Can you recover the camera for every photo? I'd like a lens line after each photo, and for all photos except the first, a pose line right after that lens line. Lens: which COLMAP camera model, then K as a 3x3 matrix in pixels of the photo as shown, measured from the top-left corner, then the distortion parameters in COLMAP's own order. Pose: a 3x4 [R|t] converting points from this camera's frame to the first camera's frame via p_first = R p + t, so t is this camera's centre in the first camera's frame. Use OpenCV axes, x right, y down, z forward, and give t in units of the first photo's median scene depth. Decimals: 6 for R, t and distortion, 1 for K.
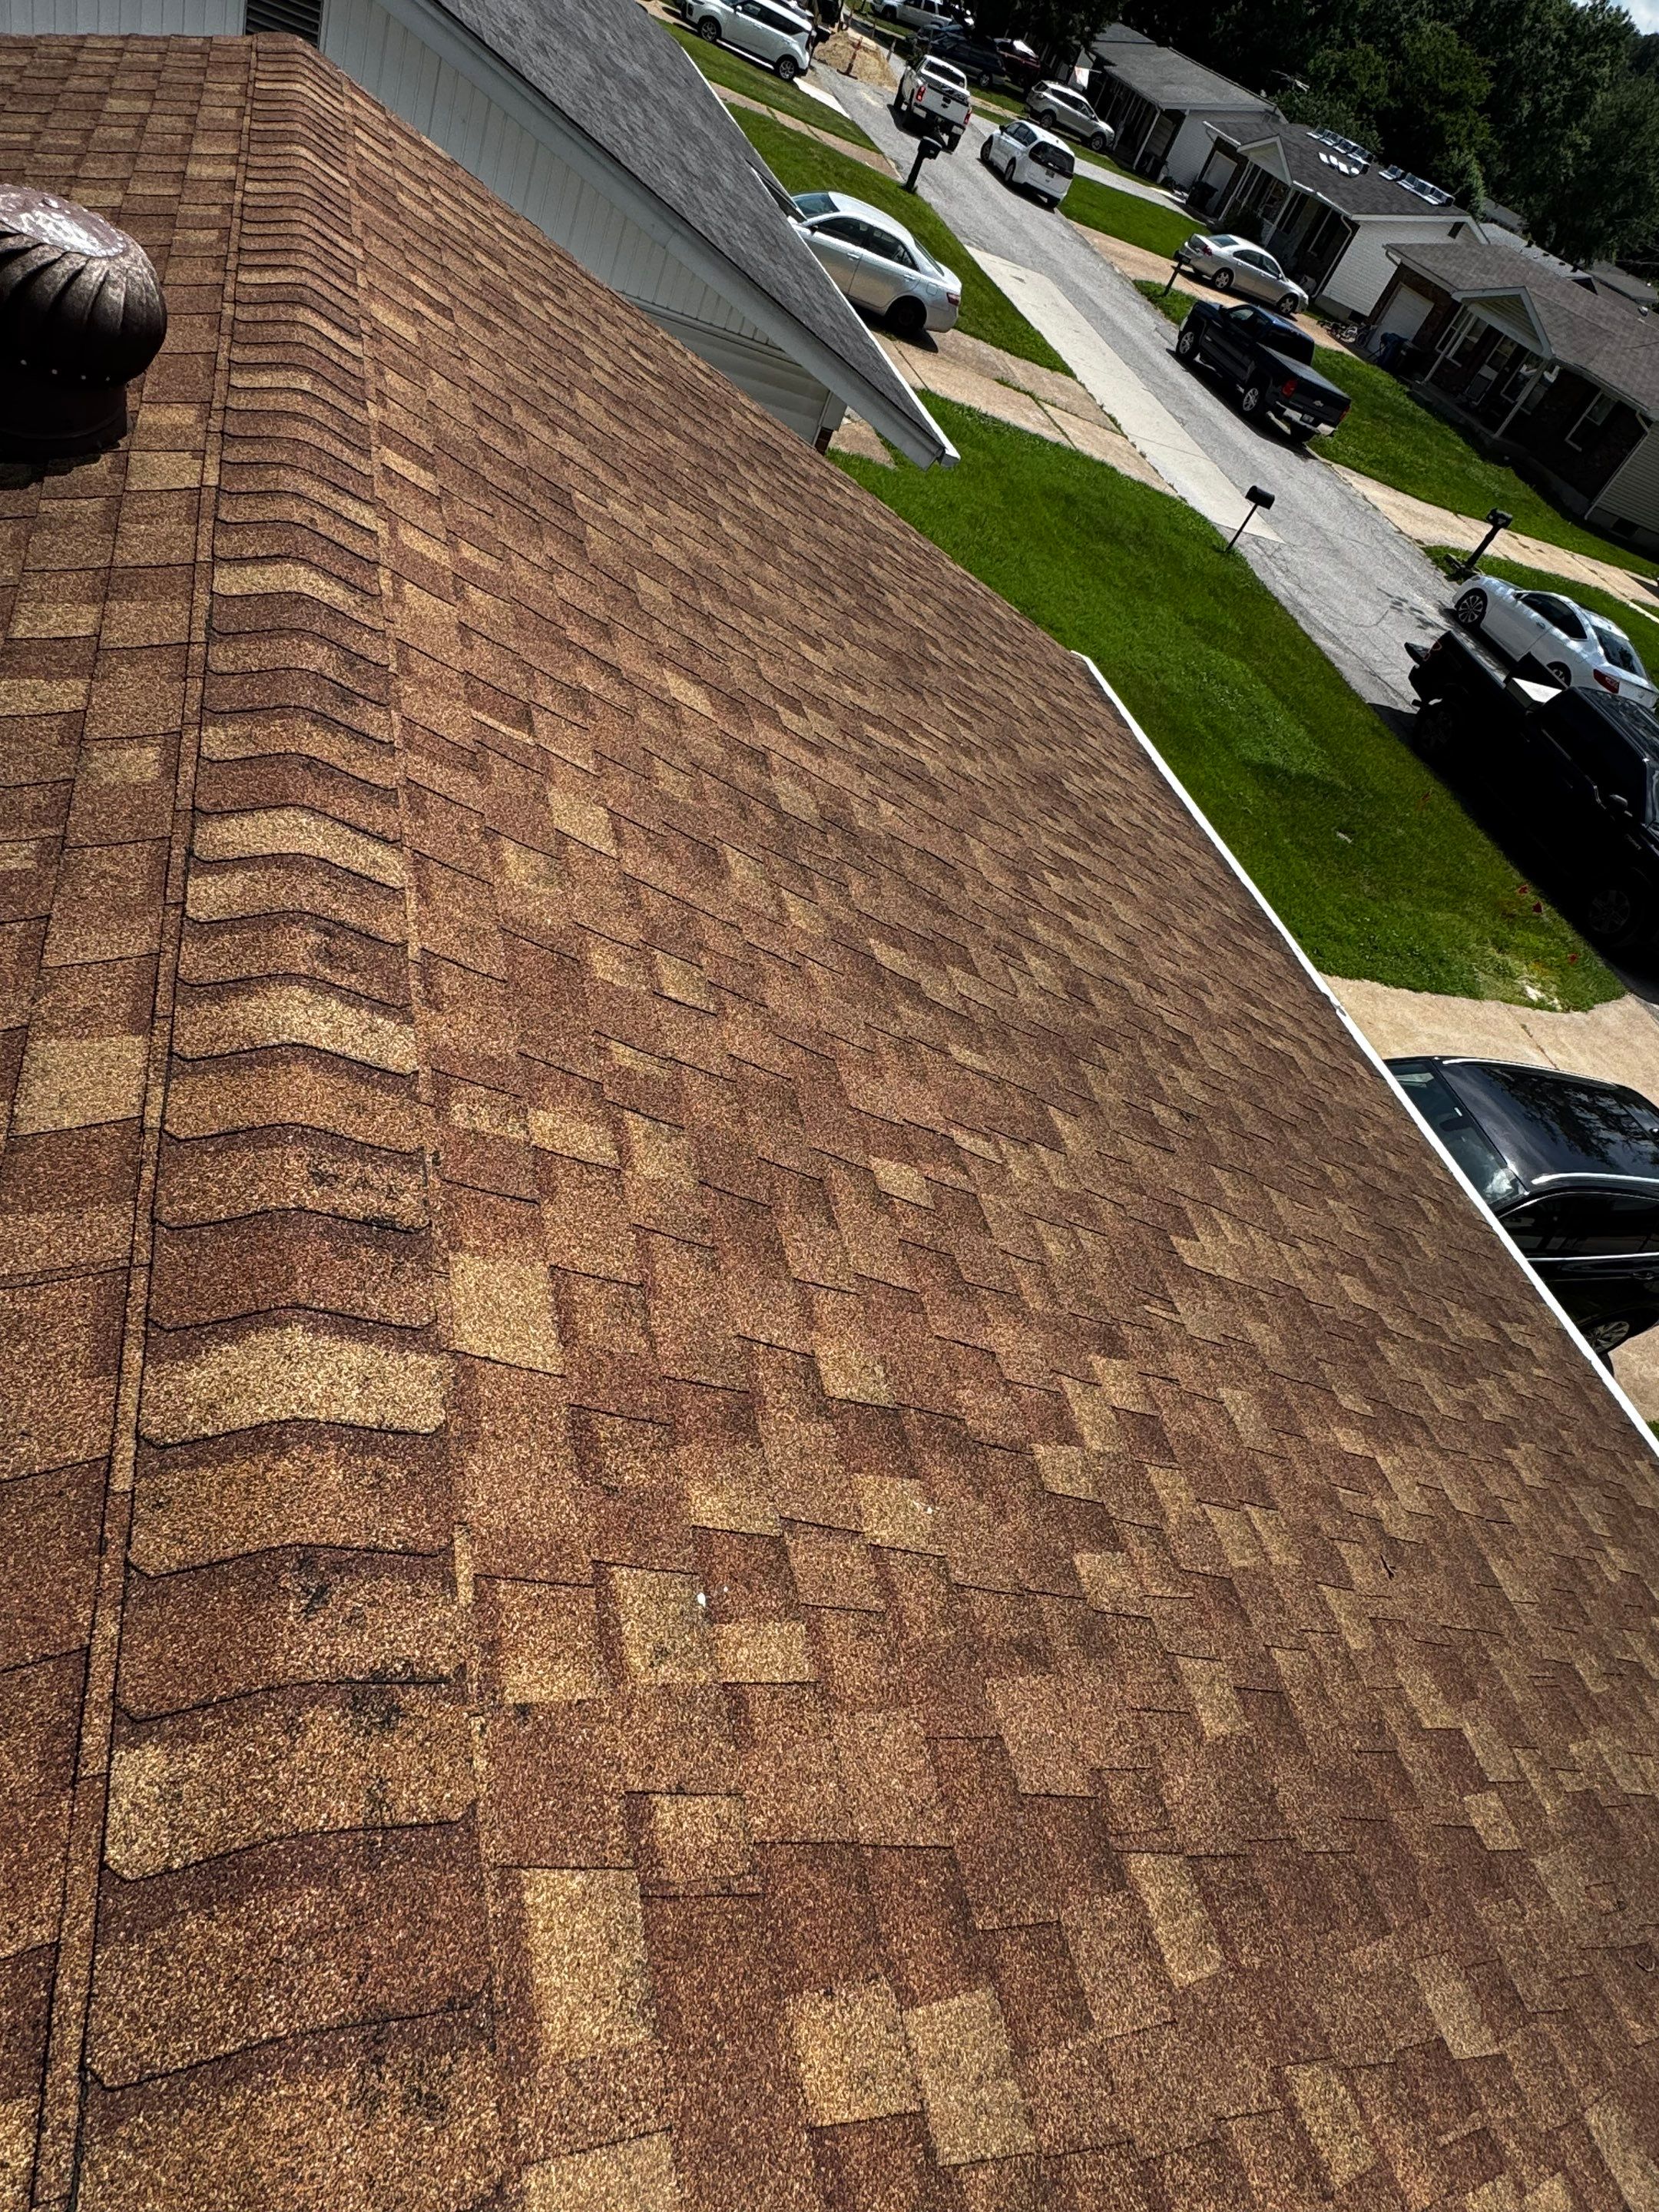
lens RADIAL K [[1304.2, 0, 794.8], [0, 1304.2, 1096.5], [0, 0, 1]] dist [0.001576, 0.000344]
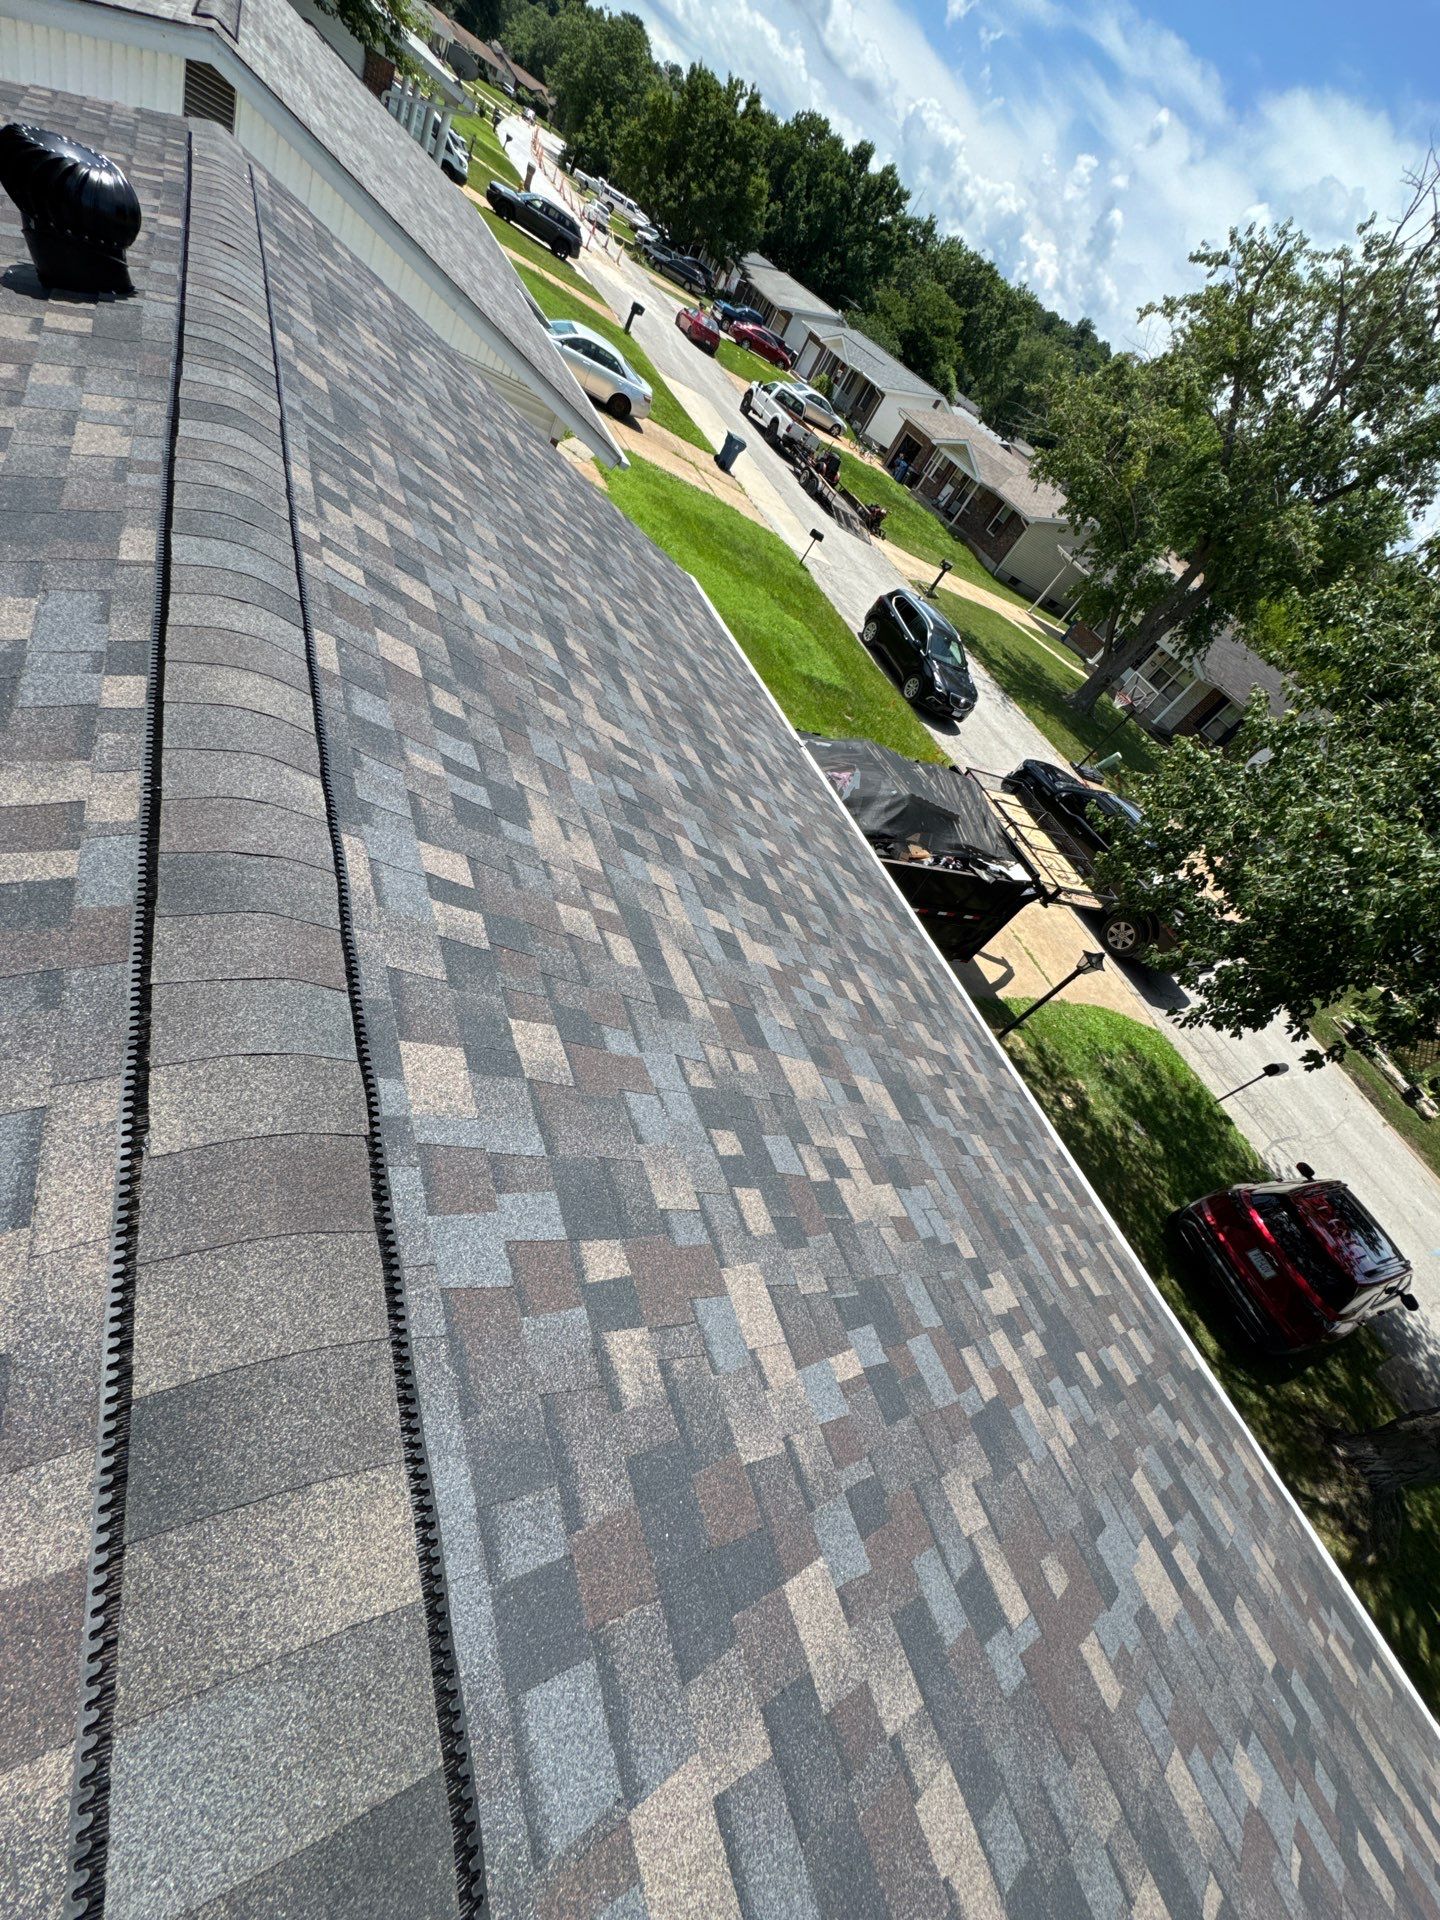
lens RADIAL K [[769.1, 0, 708.4], [0, 769.1, 957.4], [0, 0, 1]] dist [0.000636, 0.000042]
pose [[0.983212, -0.003666, 0.182429, 0.014766], [-0.008189, 0.997904, 0.064189, 0.048392], [-0.182282, -0.064606, 0.981121, -0.041691]]
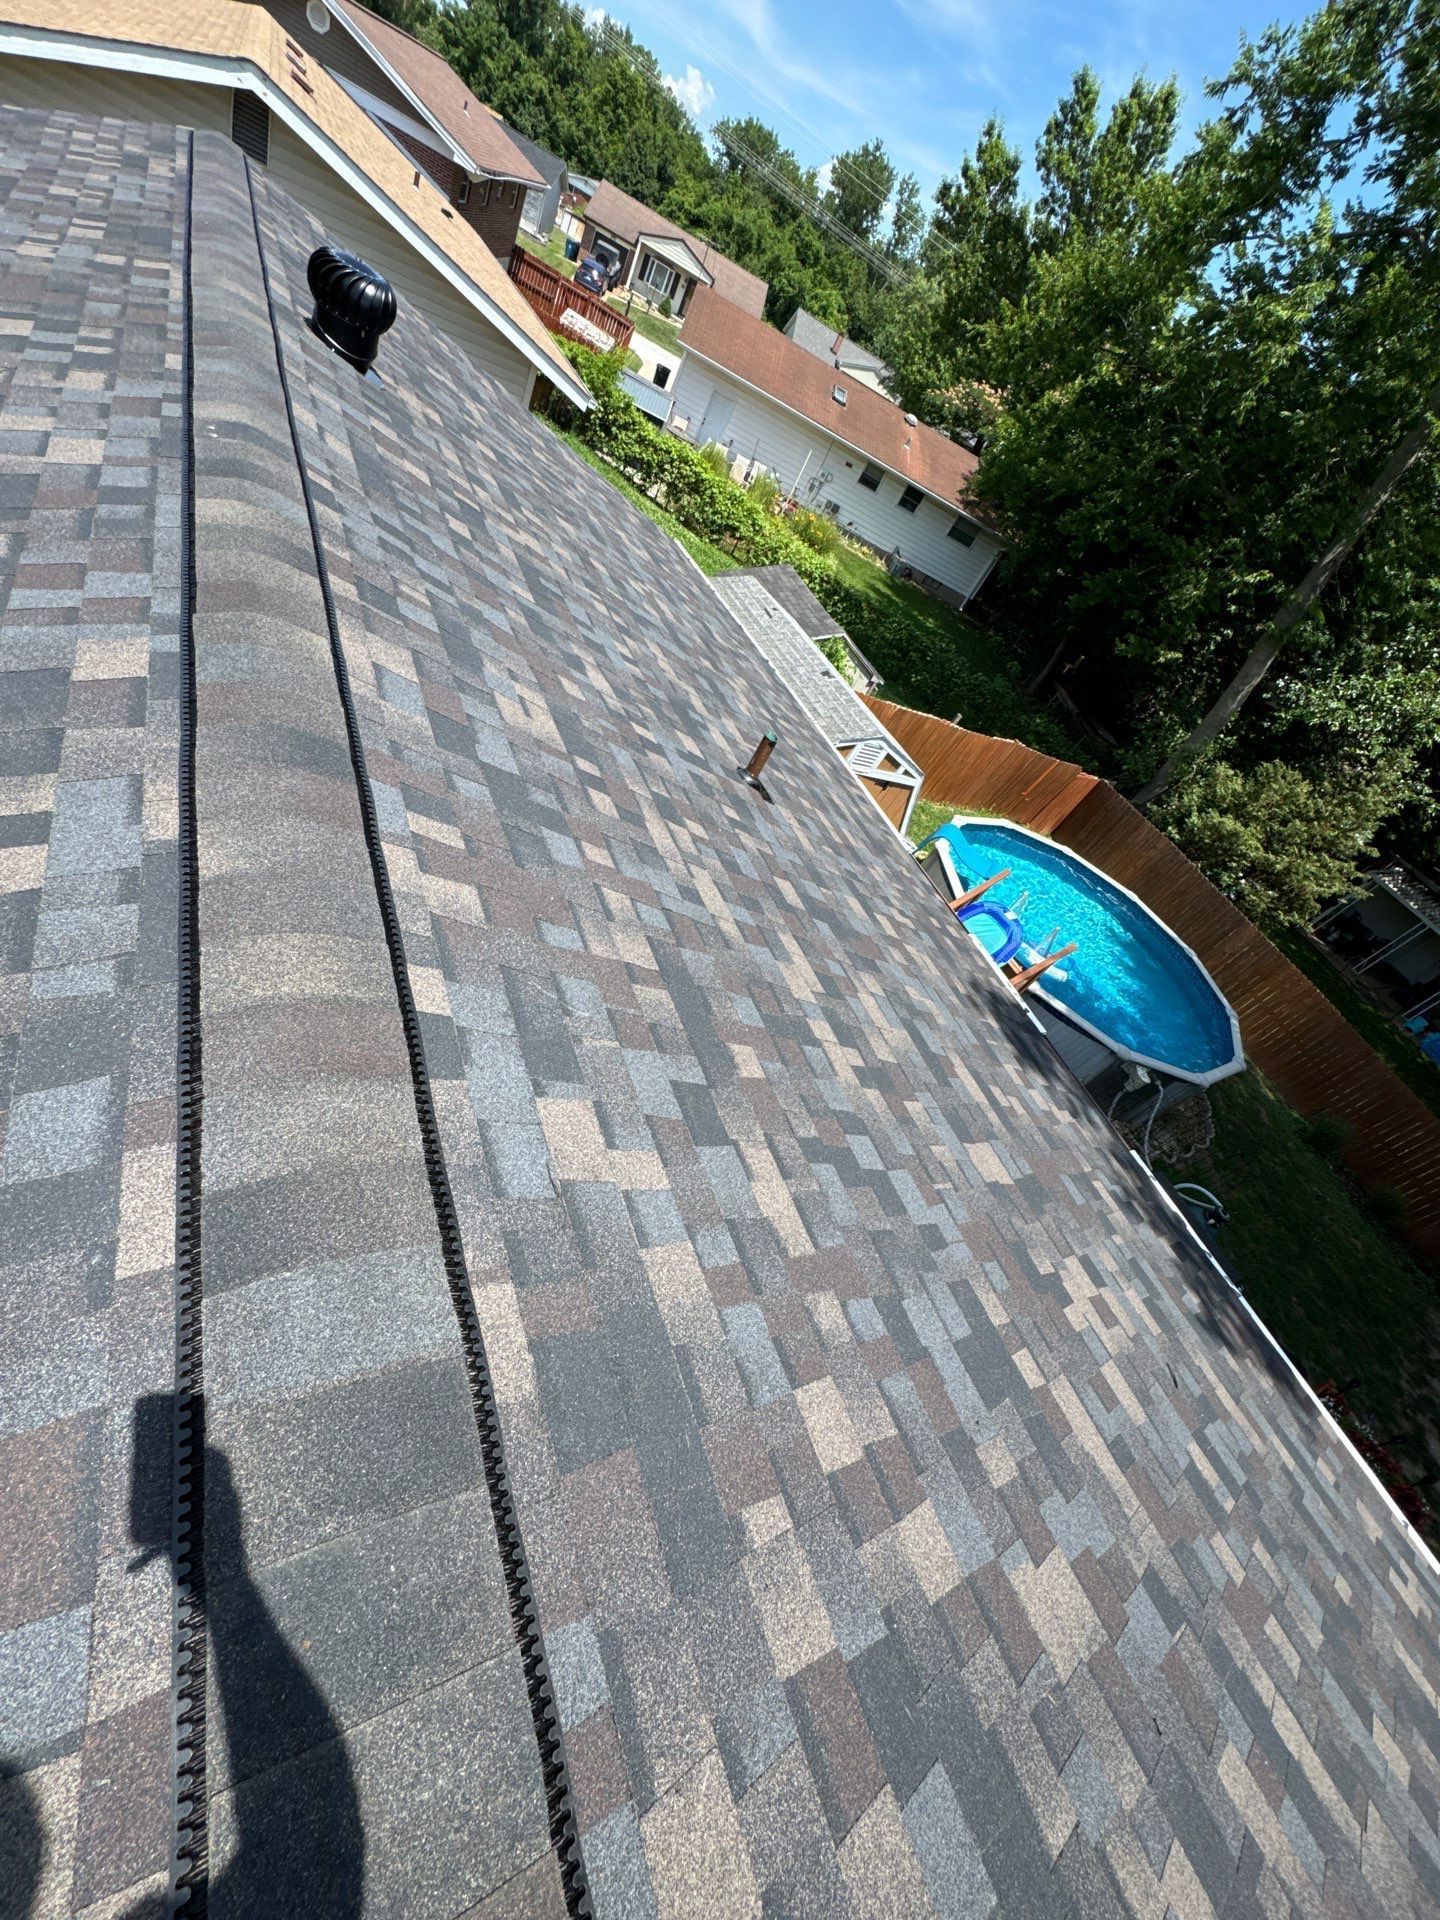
lens RADIAL K [[769.1, 0, 709.9], [0, 769.1, 954.5], [0, 0, 1]] dist [0.000636, 0.000042]
pose [[-0.679054, -0.420202, -0.601927, -0.002617], [-0.617838, -0.115668, 0.777751, -0.037508], [-0.396437, 0.900028, -0.181072, 0.042601]]
